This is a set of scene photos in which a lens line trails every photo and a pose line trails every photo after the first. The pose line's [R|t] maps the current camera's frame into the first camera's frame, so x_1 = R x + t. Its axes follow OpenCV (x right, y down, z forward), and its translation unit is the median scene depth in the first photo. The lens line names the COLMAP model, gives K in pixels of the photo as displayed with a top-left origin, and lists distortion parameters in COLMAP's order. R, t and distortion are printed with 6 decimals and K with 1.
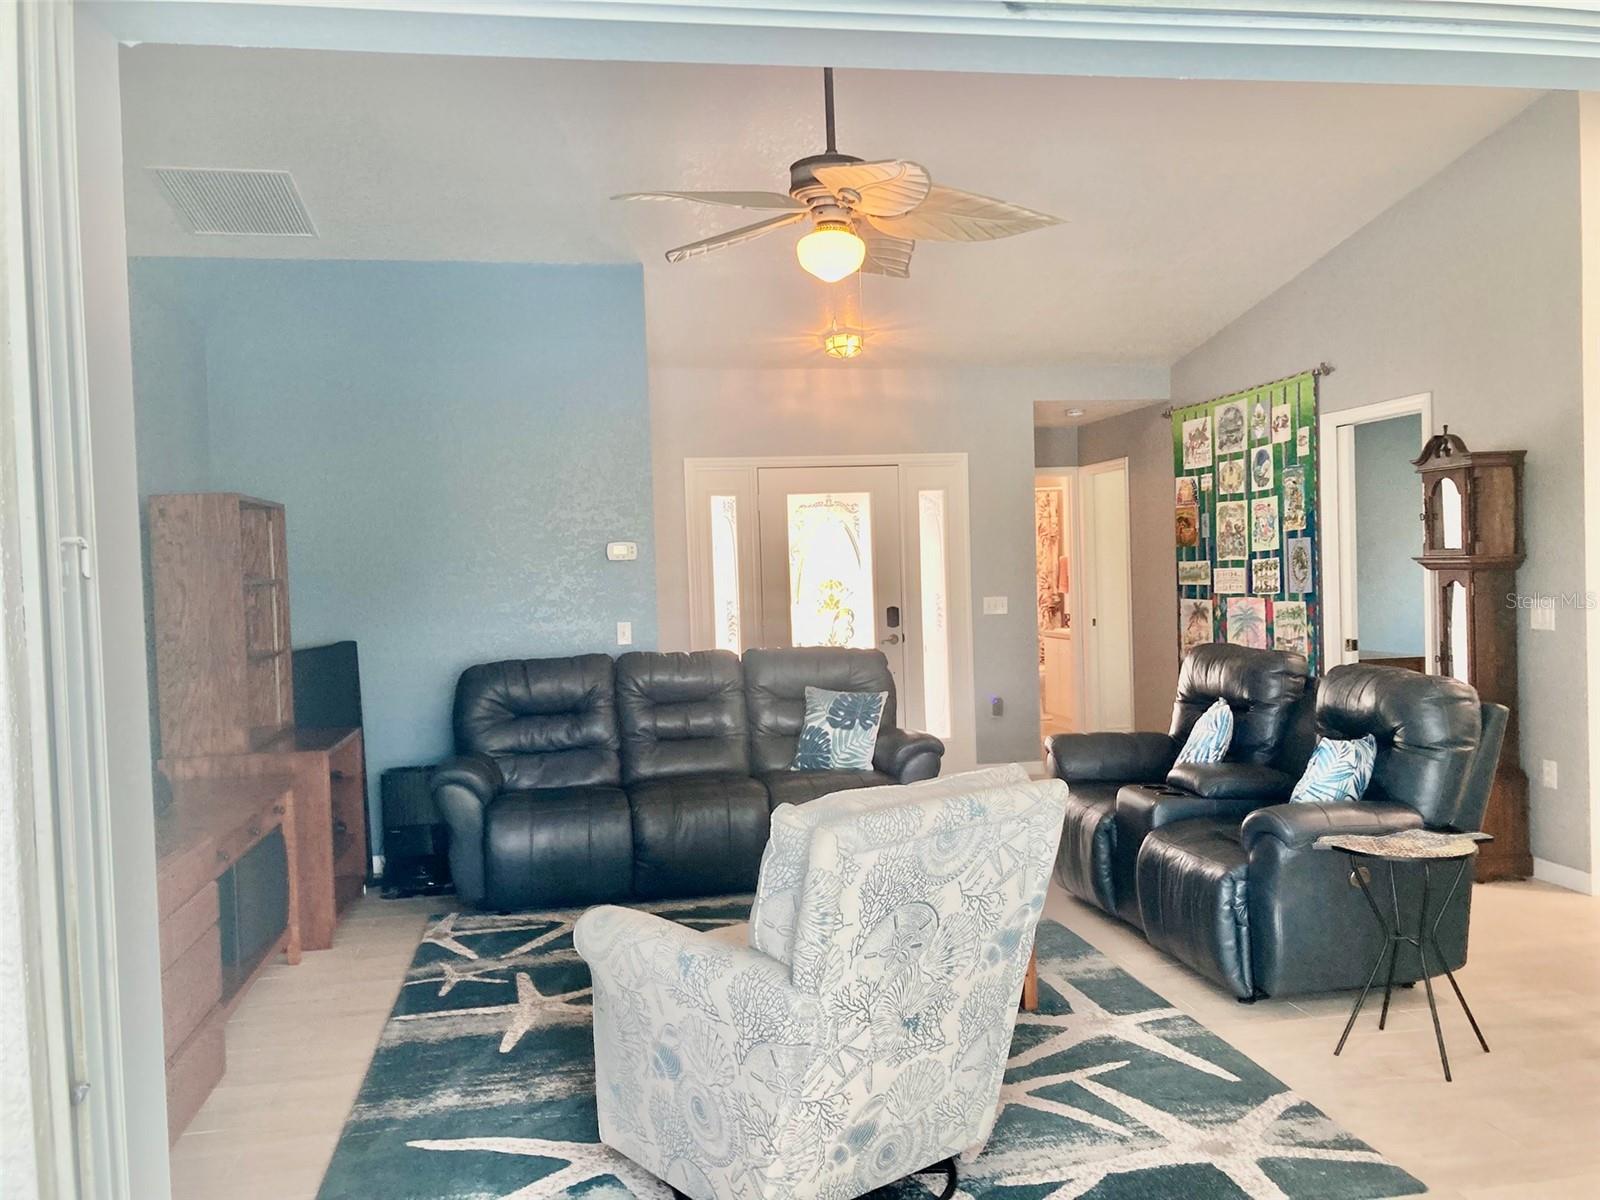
lens RADIAL K [[1324.1, 0, 806.5], [0, 1324.1, 618.0], [0, 0, 1]] dist [0.011679, 0.000729]
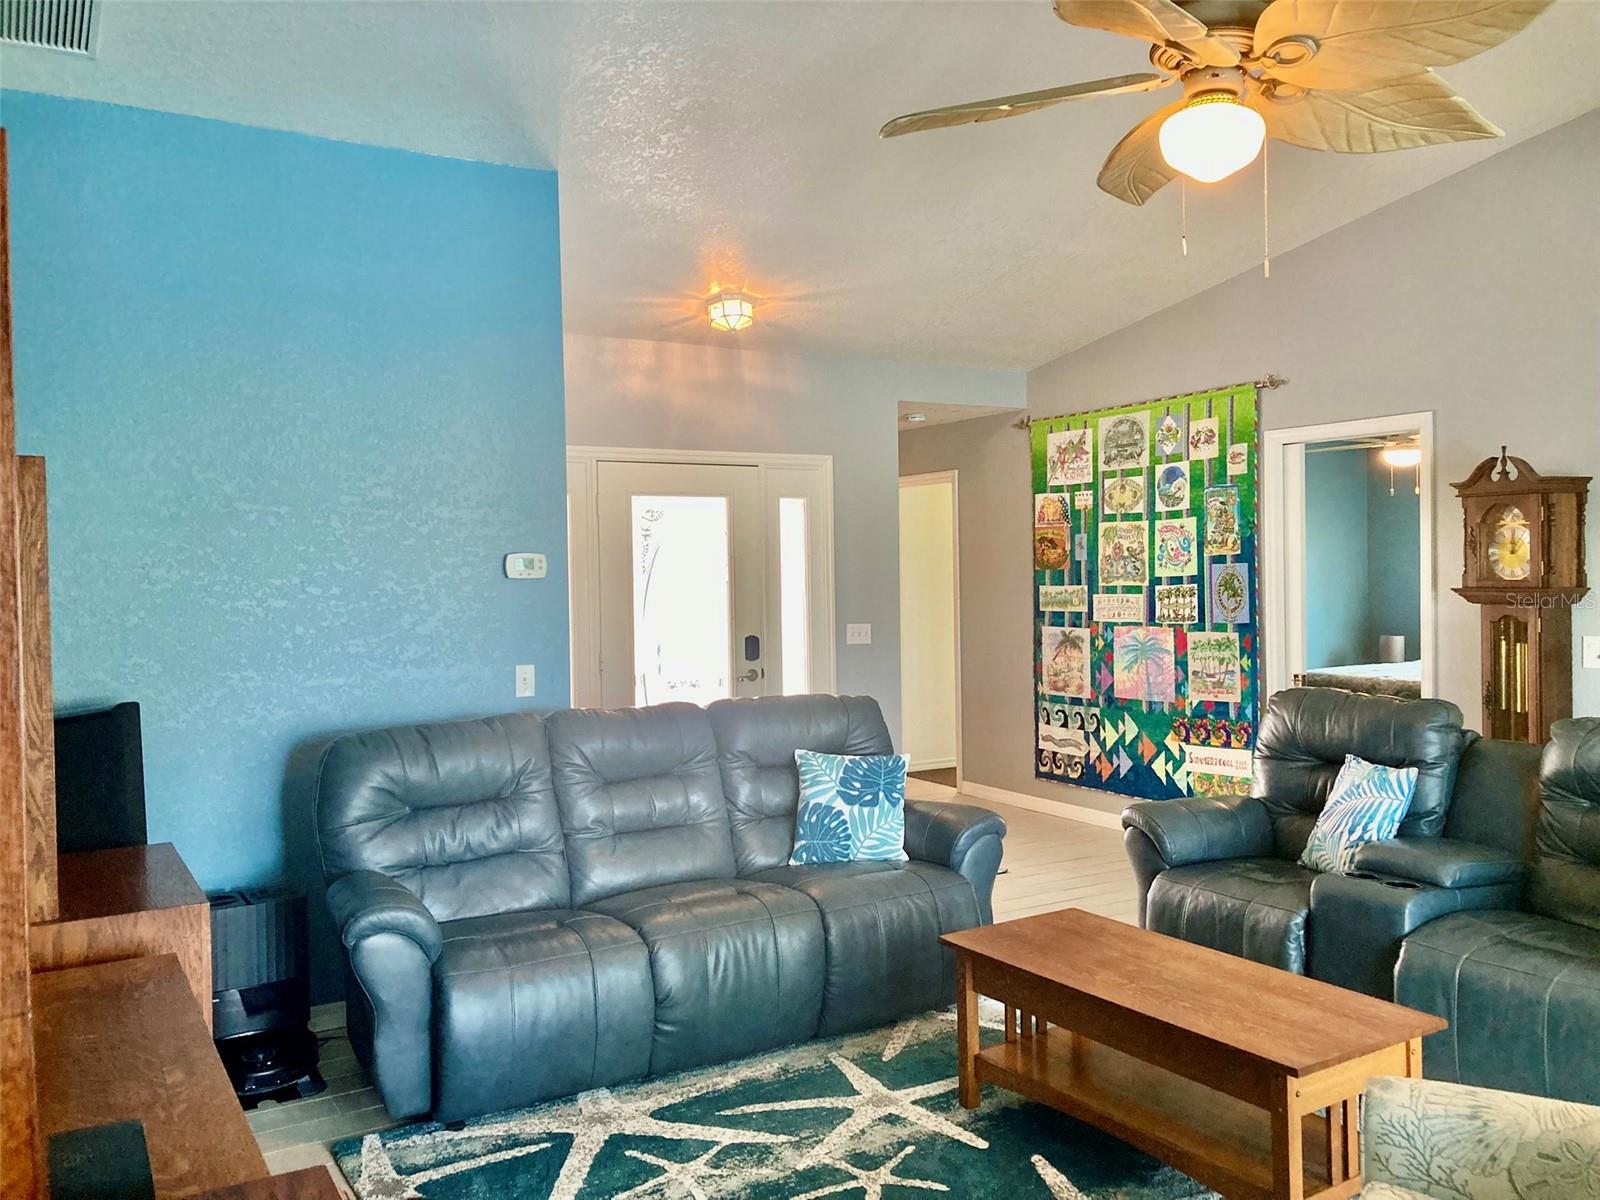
lens RADIAL K [[1300.5, 0, 810.0], [0, 1300.5, 616.8], [0, 0, 1]] dist [-0.001725, 0.004028]
pose [[0.931982, 0.002857, 0.362494, -0.220841], [0.001009, 0.999945, -0.010476, -0.013712], [-0.362504, 0.010129, 0.931927, 0.255551]]
